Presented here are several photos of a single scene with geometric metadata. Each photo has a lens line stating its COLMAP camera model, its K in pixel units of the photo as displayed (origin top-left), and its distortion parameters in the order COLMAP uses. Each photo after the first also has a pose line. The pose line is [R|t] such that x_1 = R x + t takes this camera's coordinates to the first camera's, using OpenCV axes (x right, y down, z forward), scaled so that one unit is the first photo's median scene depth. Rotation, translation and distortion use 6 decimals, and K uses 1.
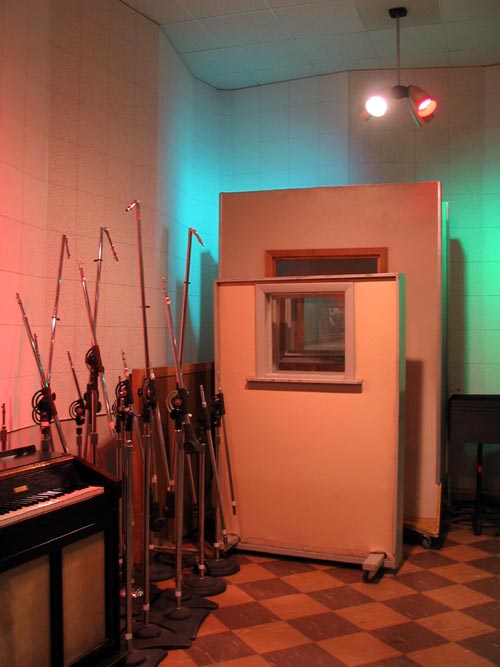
lens RADIAL K [[704.5, 0, 250.0], [0, 704.5, 333.5], [0, 0, 1]] dist [-0.097963, 0.039419]
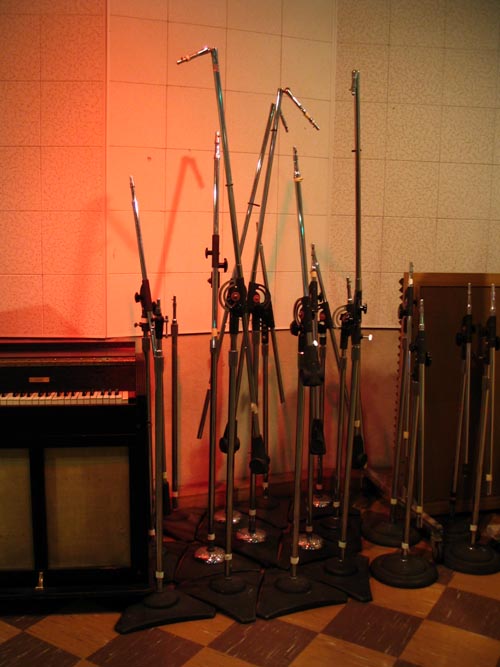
lens RADIAL K [[704.5, 0, 250.0], [0, 704.5, 333.5], [0, 0, 1]] dist [-0.097963, 0.039419]
pose [[0.553407, 0.128768, -0.822897, 0.494414], [-0.020485, 0.989783, 0.141106, 0.013736], [0.832659, -0.061232, 0.550390, 0.557364]]
